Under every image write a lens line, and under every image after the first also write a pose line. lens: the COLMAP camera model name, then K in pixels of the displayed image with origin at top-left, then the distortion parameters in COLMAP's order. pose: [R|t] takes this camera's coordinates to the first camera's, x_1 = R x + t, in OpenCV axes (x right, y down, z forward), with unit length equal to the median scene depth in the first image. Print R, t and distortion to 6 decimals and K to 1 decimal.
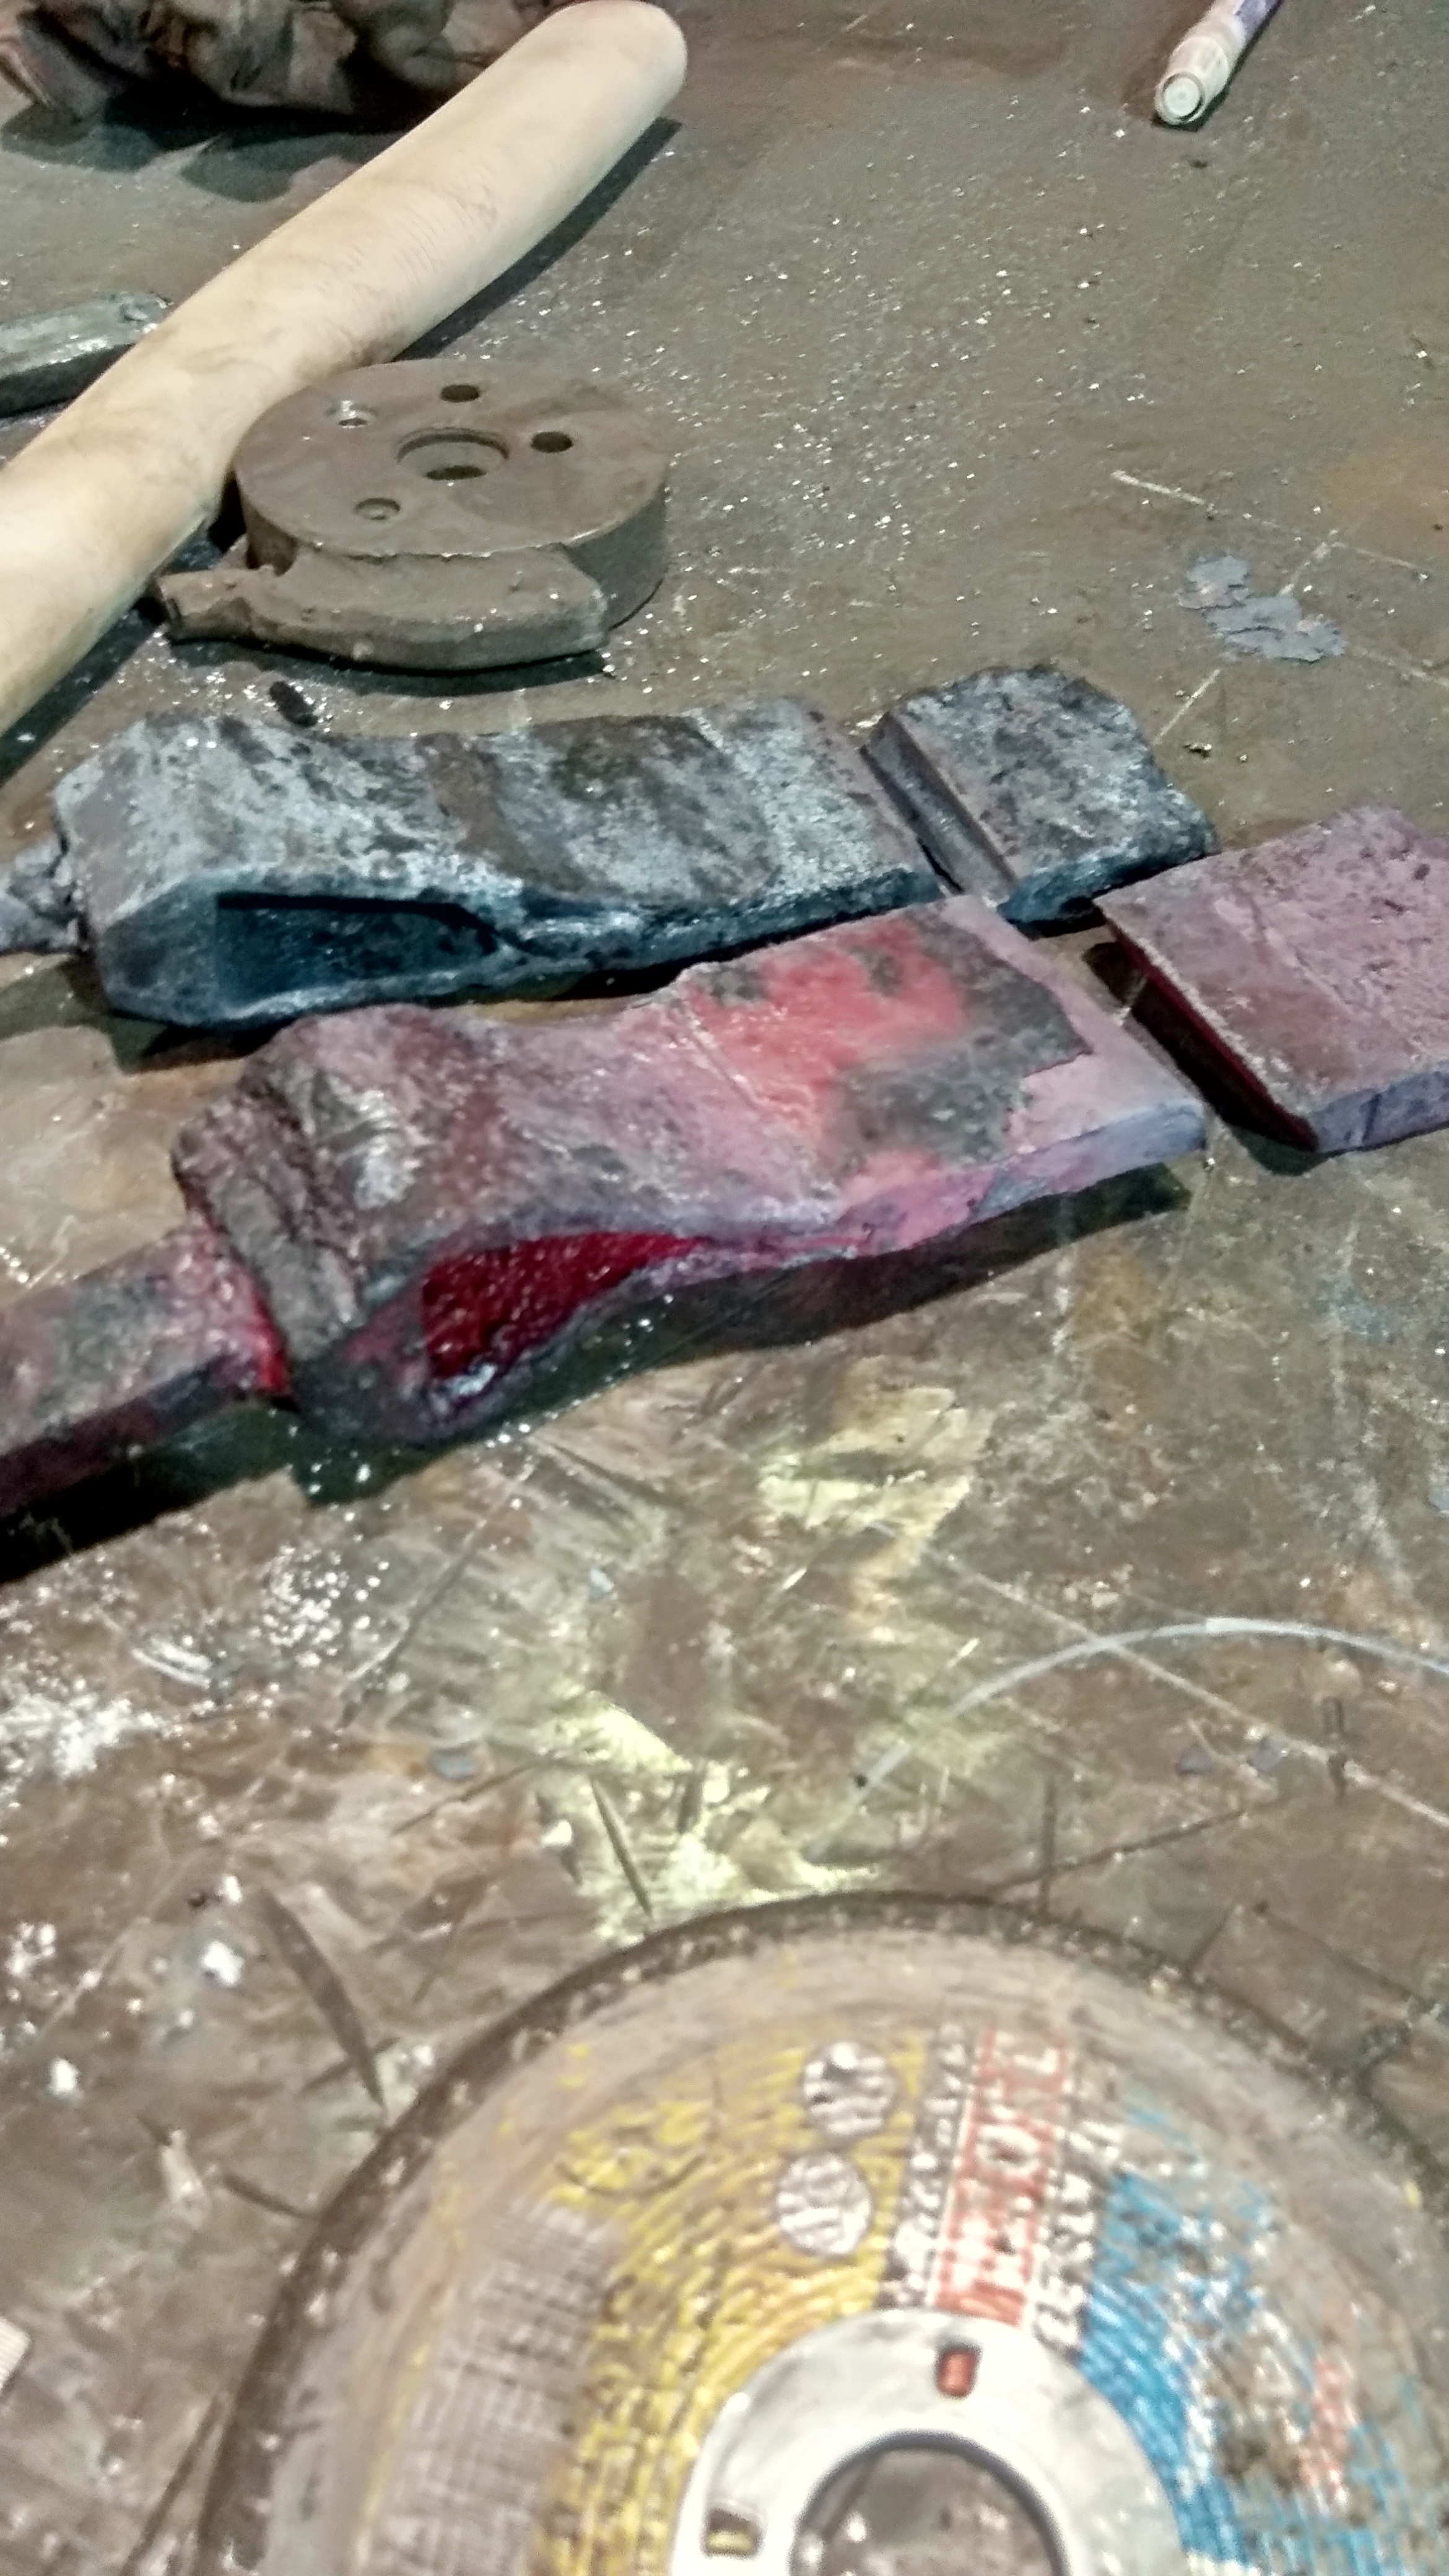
lens RADIAL K [[1951.1, 0, 724.5], [0, 1951.1, 1288.0], [0, 0, 1]] dist [0.063538, 0.000127]
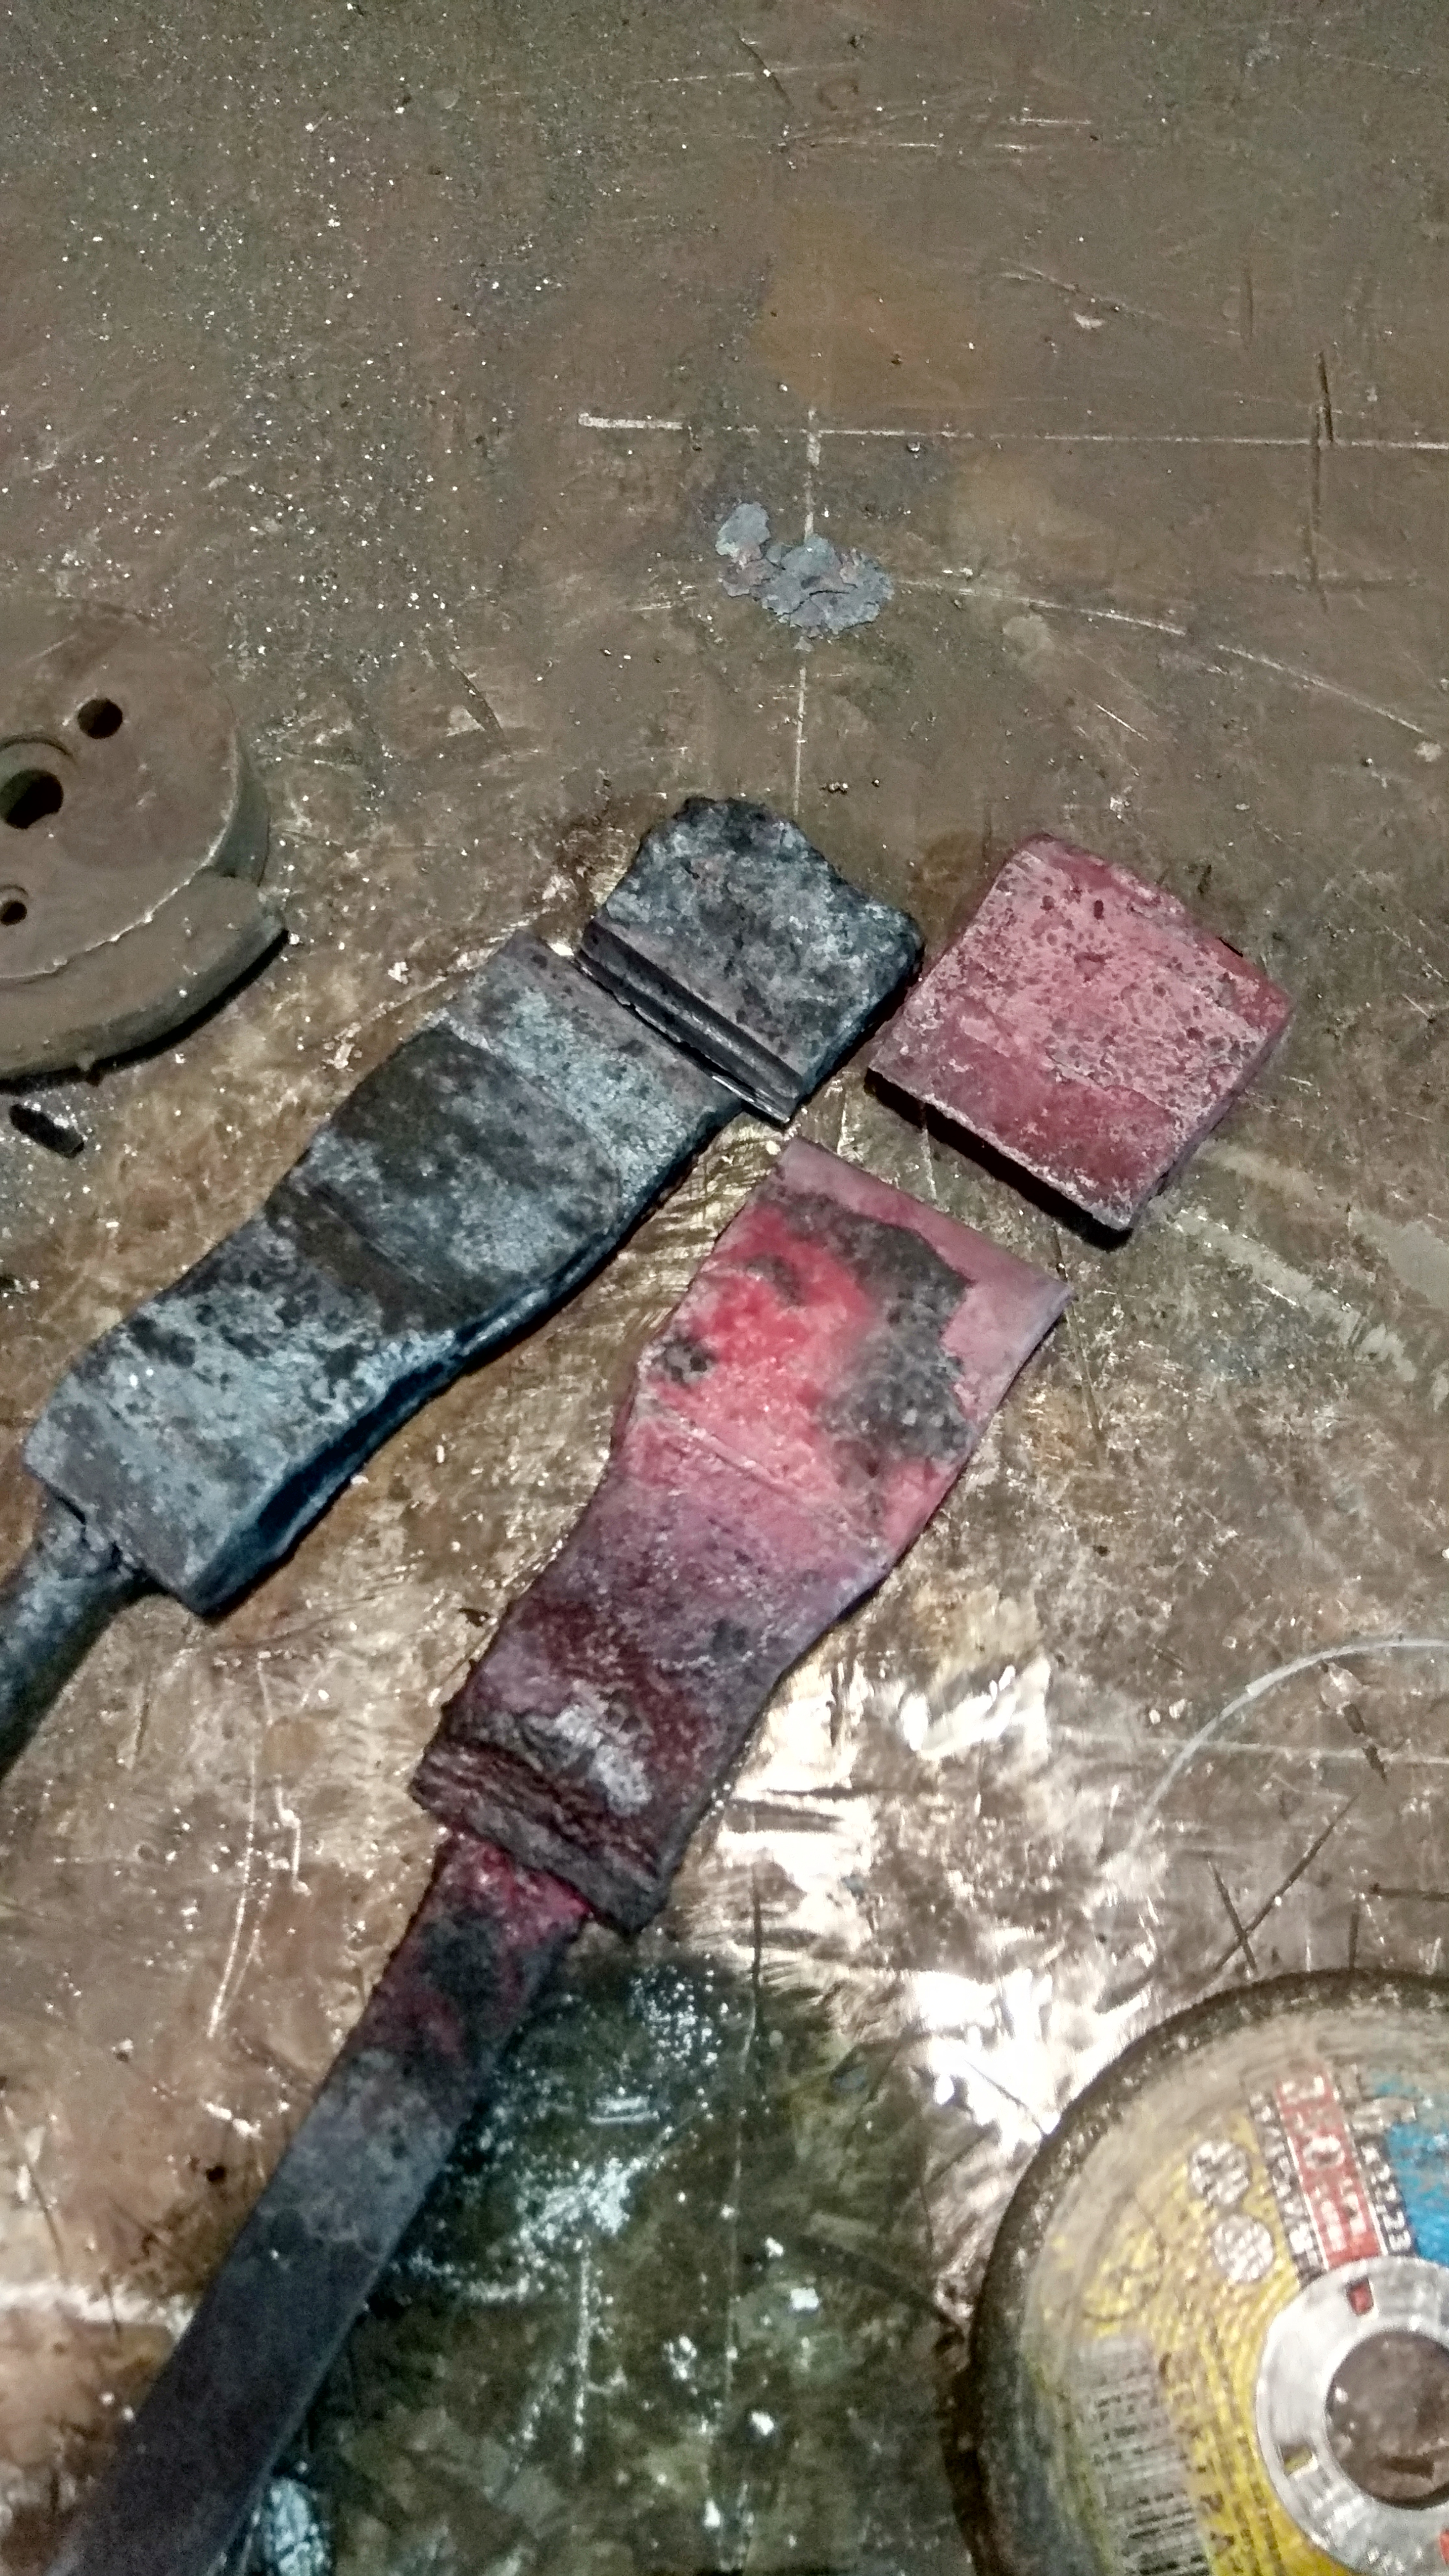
lens RADIAL K [[1957.1, 0, 724.5], [0, 1957.1, 1288.0], [0, 0, 1]] dist [0.086830, -0.112240]
pose [[0.874357, -0.471808, 0.113566, -0.095435], [0.396687, 0.829683, 0.392768, -0.703069], [-0.279535, -0.298369, 0.912599, -0.082890]]
